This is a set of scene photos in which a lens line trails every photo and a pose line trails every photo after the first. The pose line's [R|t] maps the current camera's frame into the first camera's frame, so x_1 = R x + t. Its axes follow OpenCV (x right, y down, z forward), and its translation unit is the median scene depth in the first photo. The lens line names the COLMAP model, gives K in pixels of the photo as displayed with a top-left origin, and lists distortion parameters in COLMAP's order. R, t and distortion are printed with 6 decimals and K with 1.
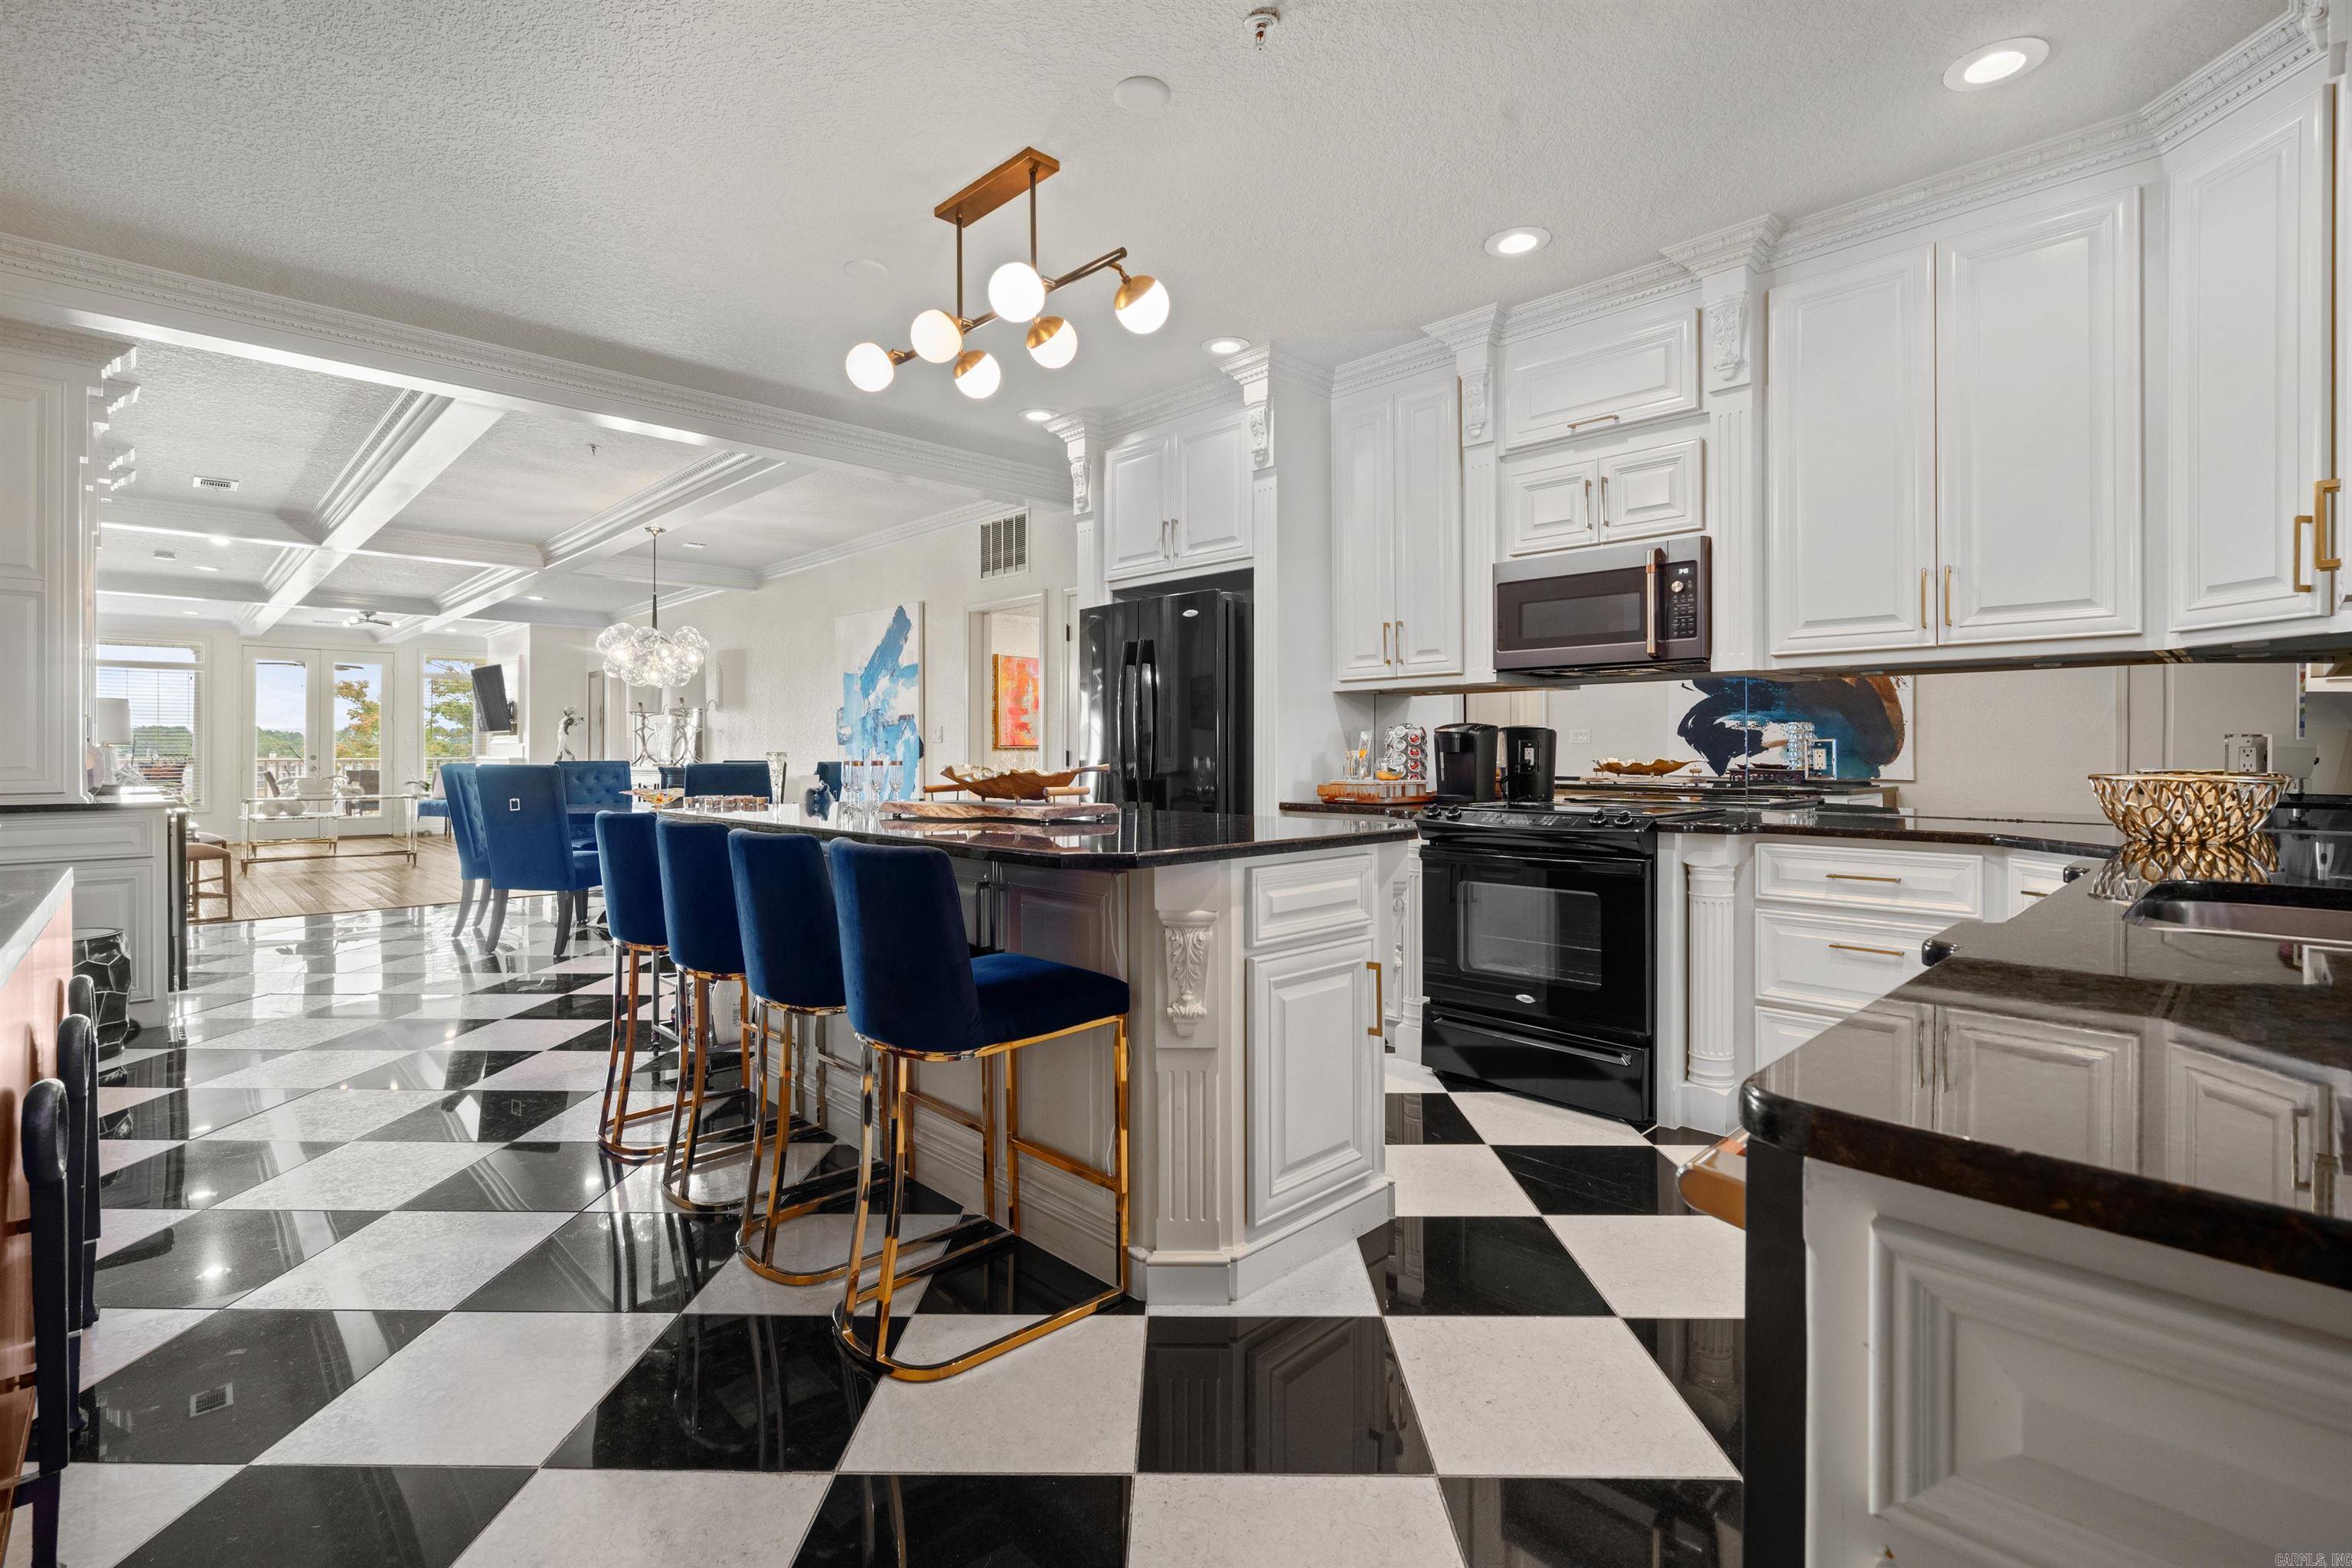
lens RADIAL K [[1076.1, 0, 1172.1], [0, 1076.1, 746.8], [0, 0, 1]] dist [-0.004285, 0.001329]
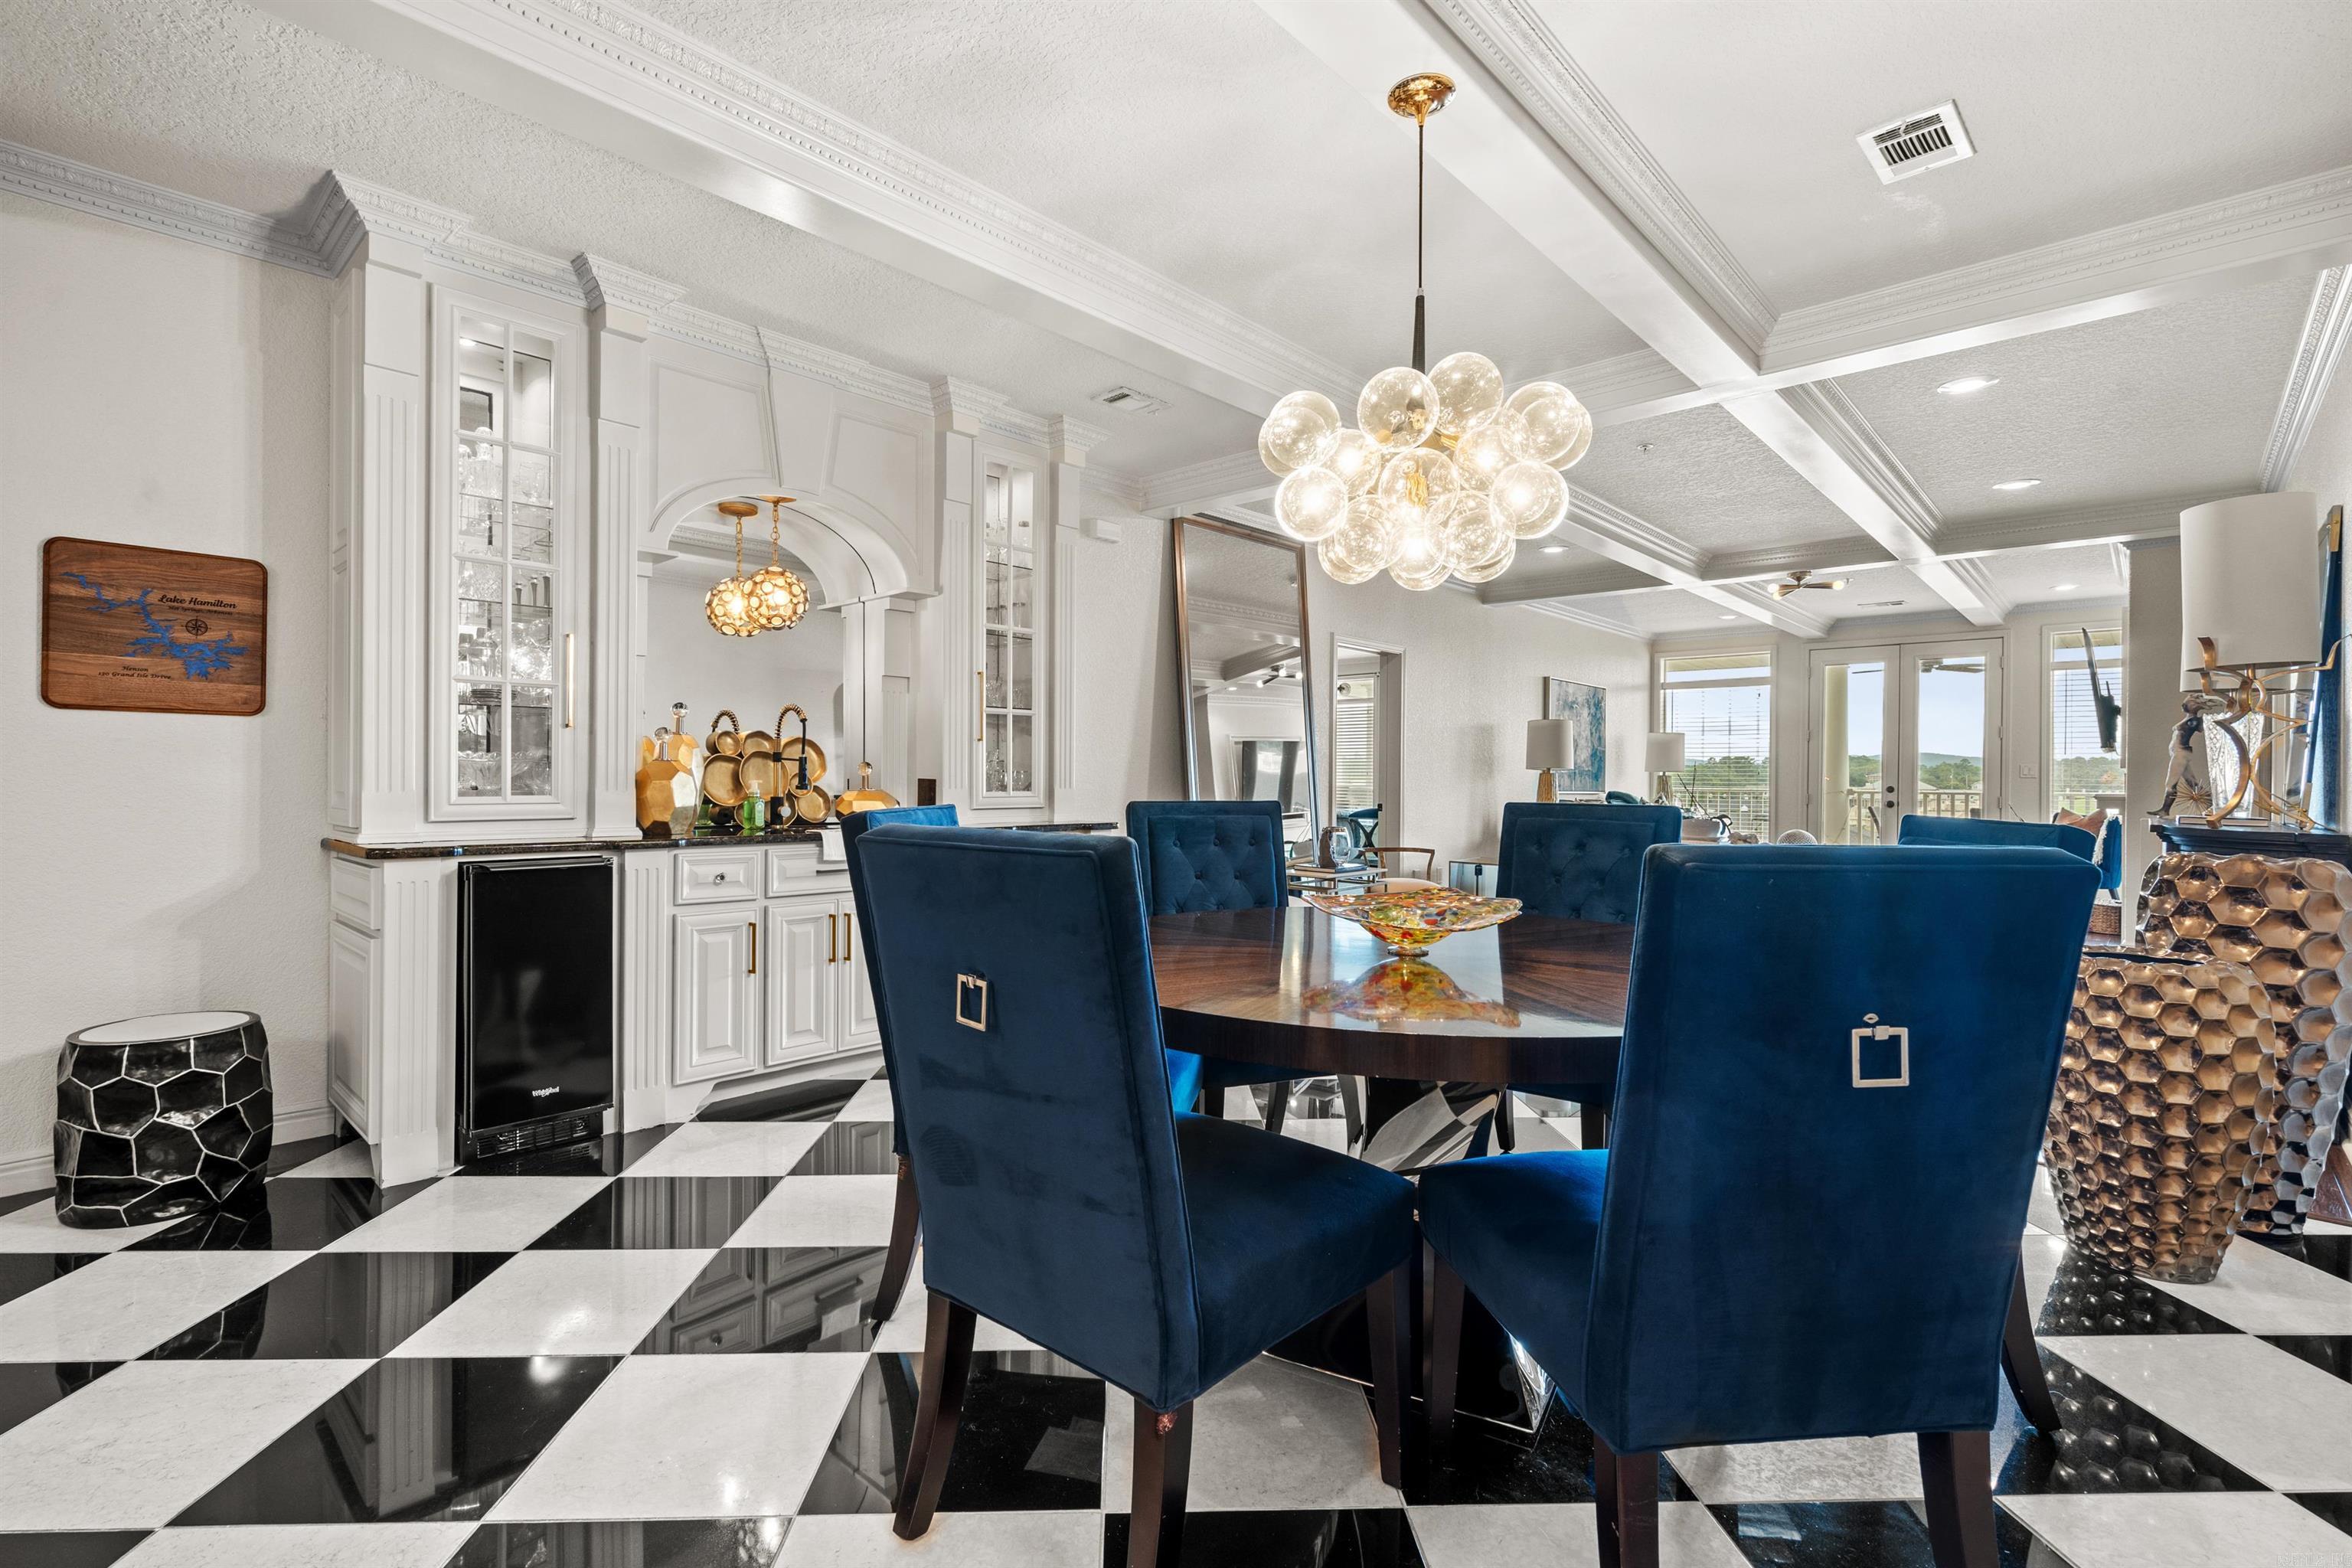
lens RADIAL K [[1067.4, 0, 1172.7], [0, 1067.4, 774.0], [0, 0, 1]] dist [-0.001467, 0.000798]
pose [[0.050346, 0.001876, -0.998730, -0.263982], [-0.004836, 0.999987, 0.001634, 0.001720], [0.998720, 0.004747, 0.050354, 1.457008]]
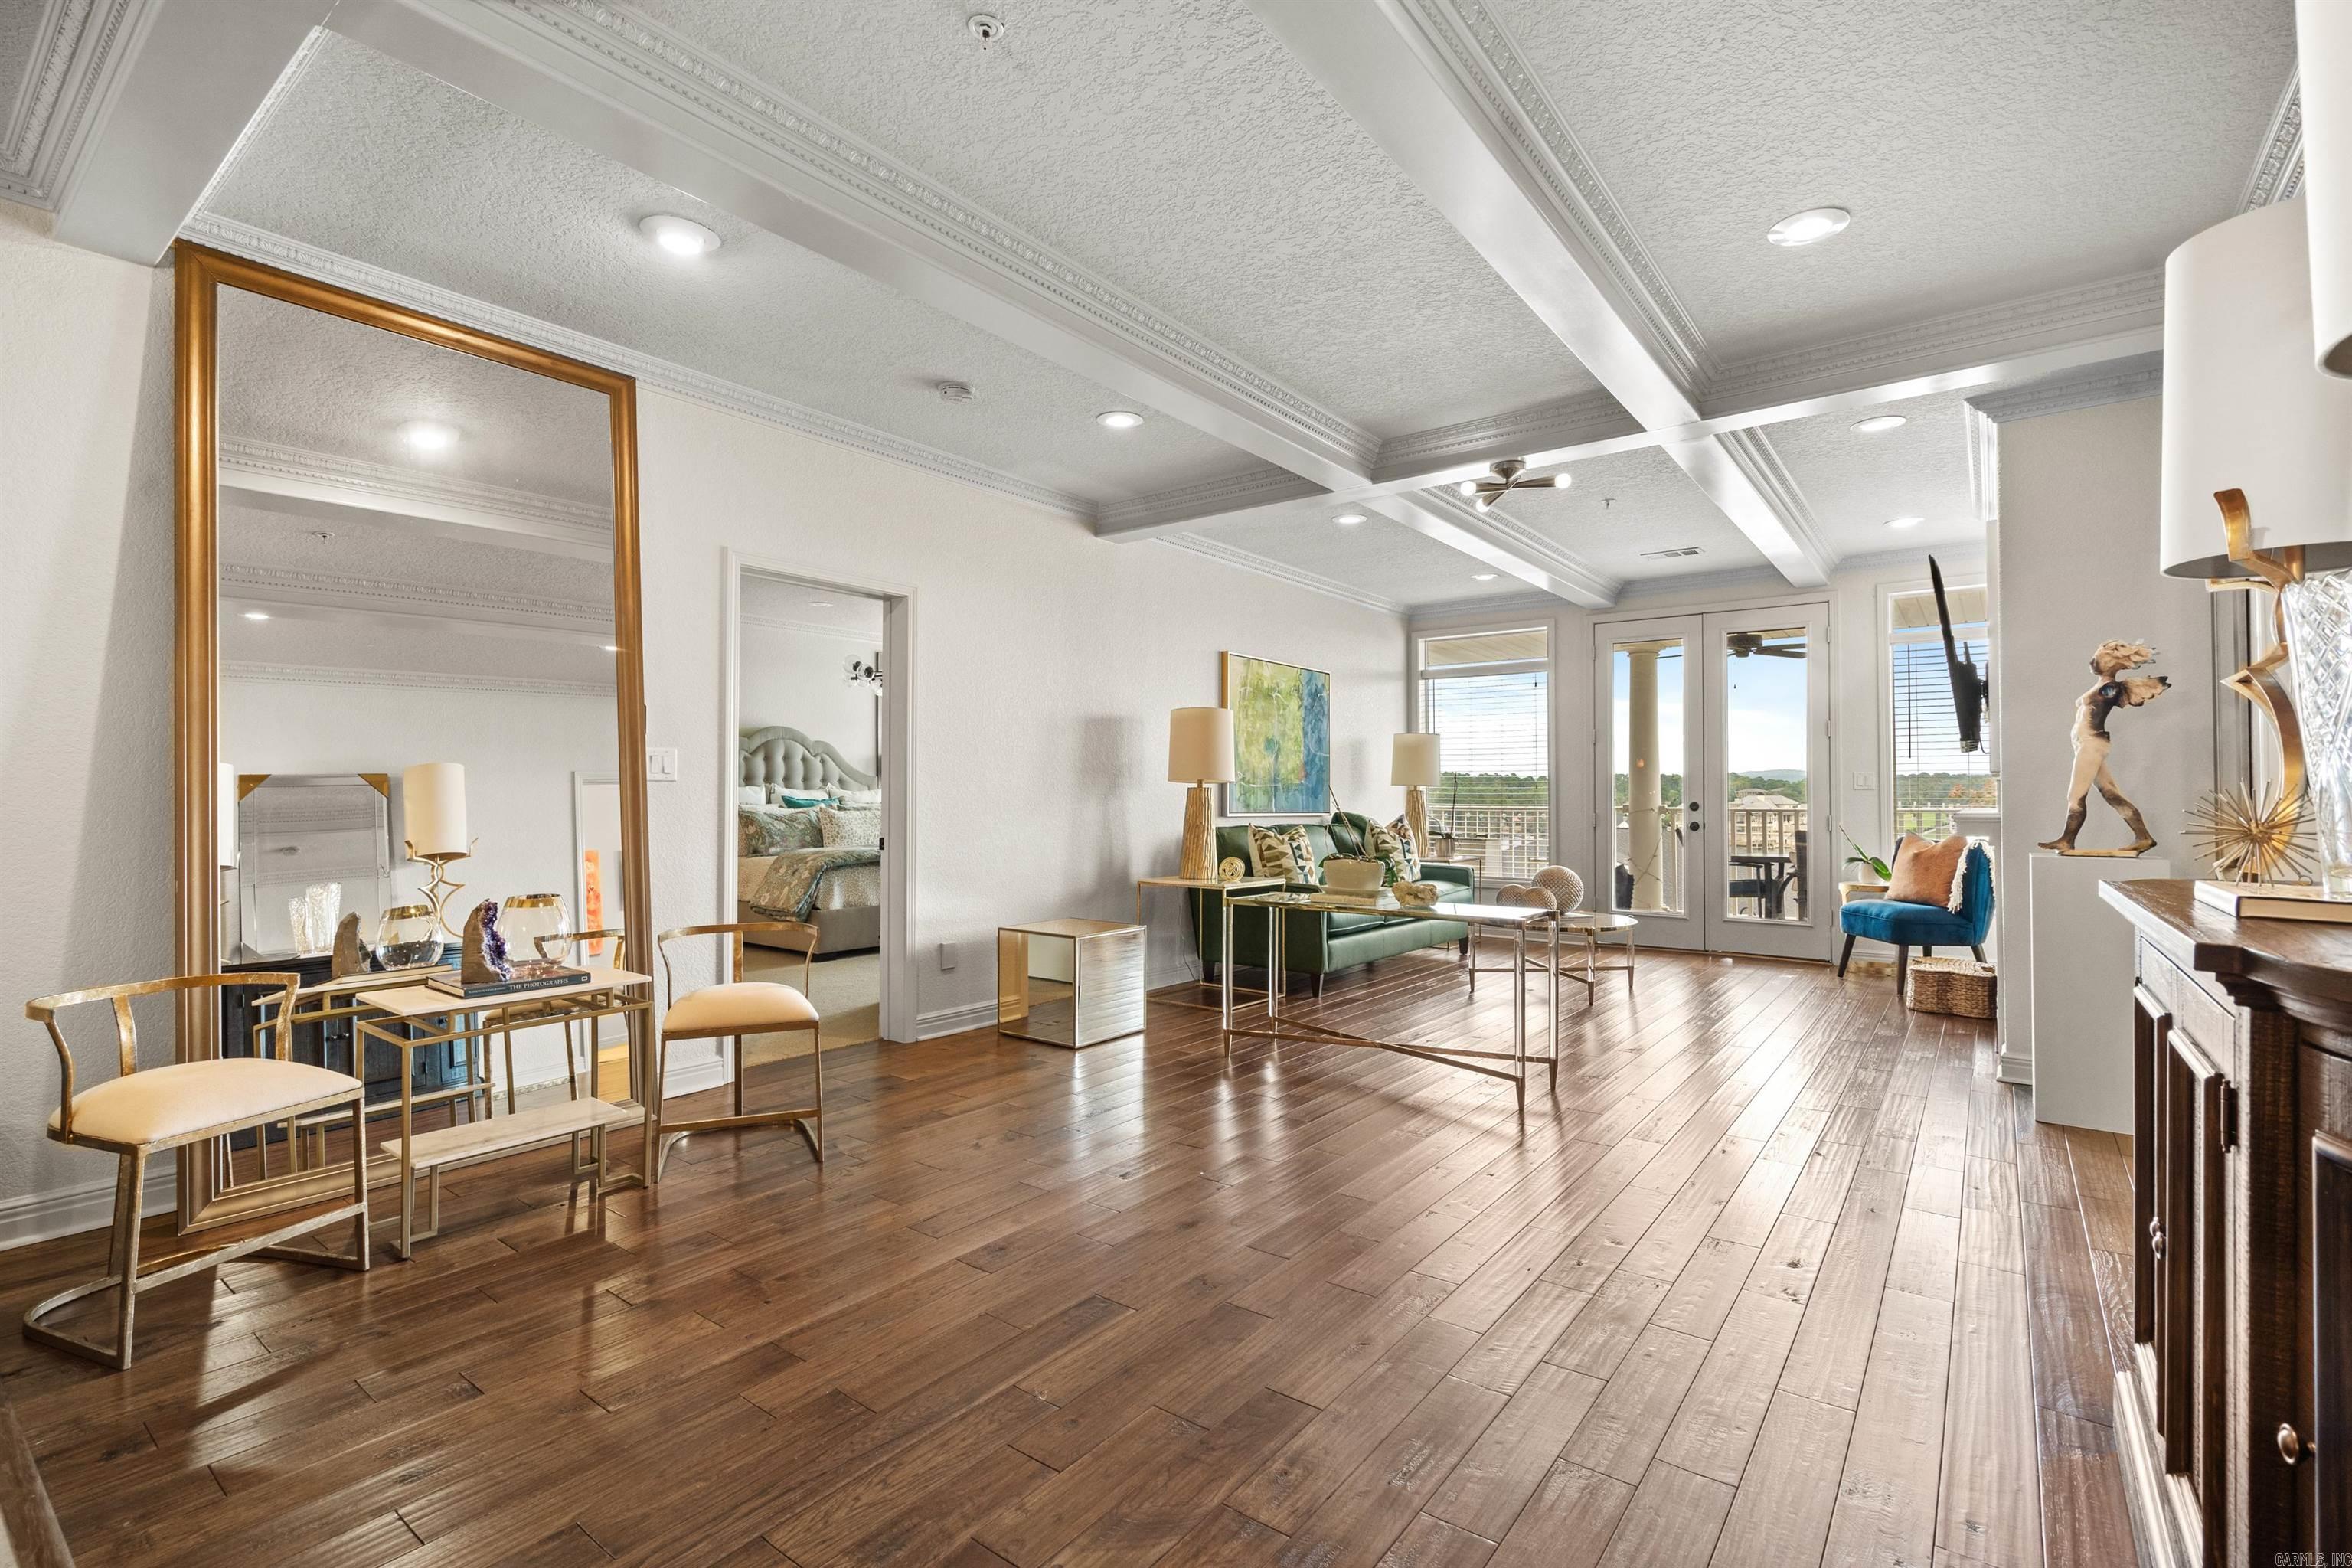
lens RADIAL K [[1067.4, 0, 1172.7], [0, 1067.4, 774.0], [0, 0, 1]] dist [-0.001467, 0.000798]
pose [[0.138933, -0.017919, -0.990140, -0.896600], [0.002919, 0.999839, -0.017685, 0.006730], [0.990297, -0.000433, 0.138963, 2.048146]]
